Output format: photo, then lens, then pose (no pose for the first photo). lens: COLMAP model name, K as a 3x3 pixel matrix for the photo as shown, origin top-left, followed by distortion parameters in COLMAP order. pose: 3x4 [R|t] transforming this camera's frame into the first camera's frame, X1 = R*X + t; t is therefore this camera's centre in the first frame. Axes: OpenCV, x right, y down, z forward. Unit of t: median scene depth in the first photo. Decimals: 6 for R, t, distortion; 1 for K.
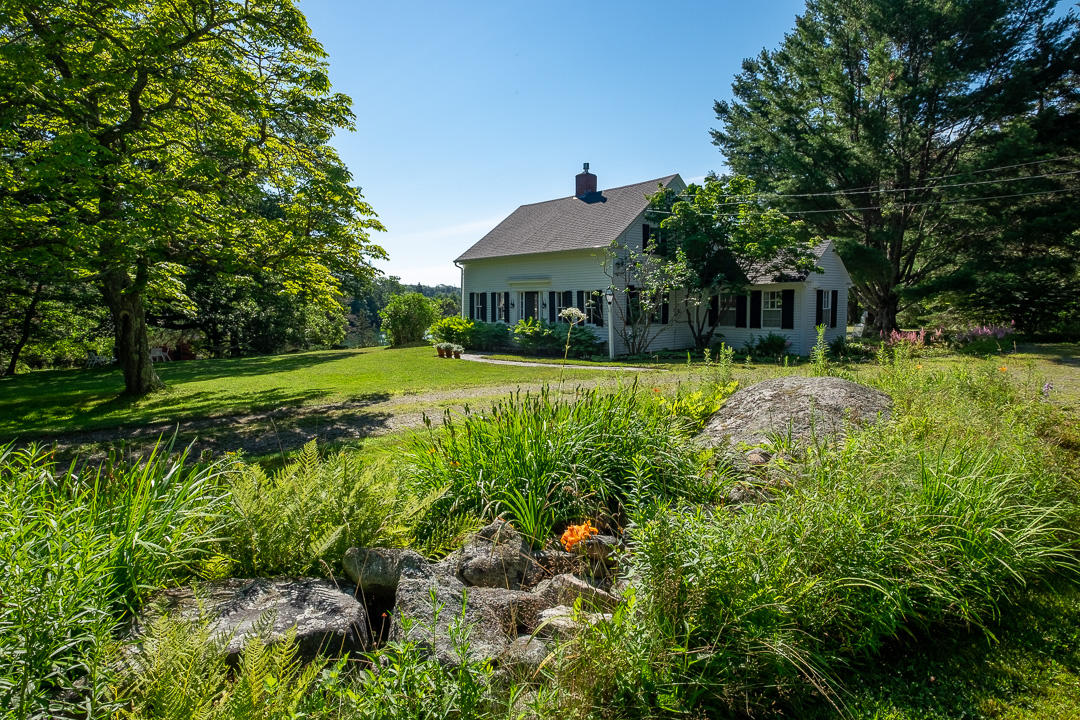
lens RADIAL K [[571.9, 0, 536.8], [0, 571.9, 359.5], [0, 0, 1]] dist [0.003662, 0.000731]
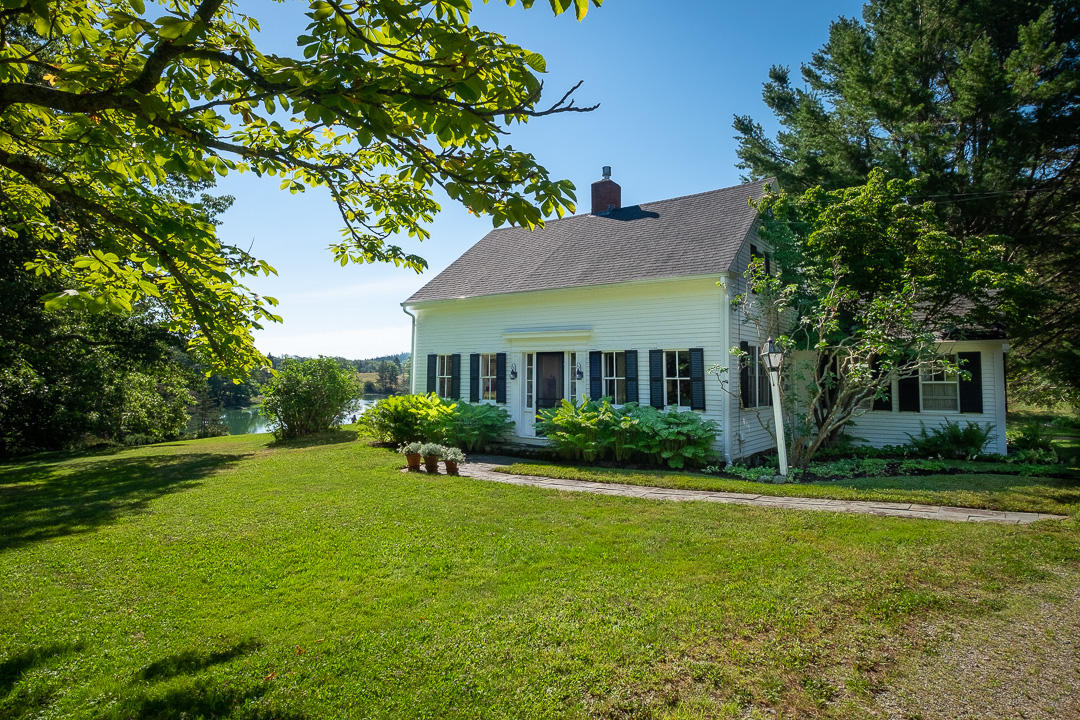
lens RADIAL K [[622.1, 0, 544.2], [0, 622.1, 362.4], [0, 0, 1]] dist [0.007623, -0.001324]
pose [[0.977214, 0.010486, 0.211997, -0.139231], [0.015576, 0.992544, -0.120891, -0.025679], [-0.211684, 0.121439, 0.969764, 0.329208]]
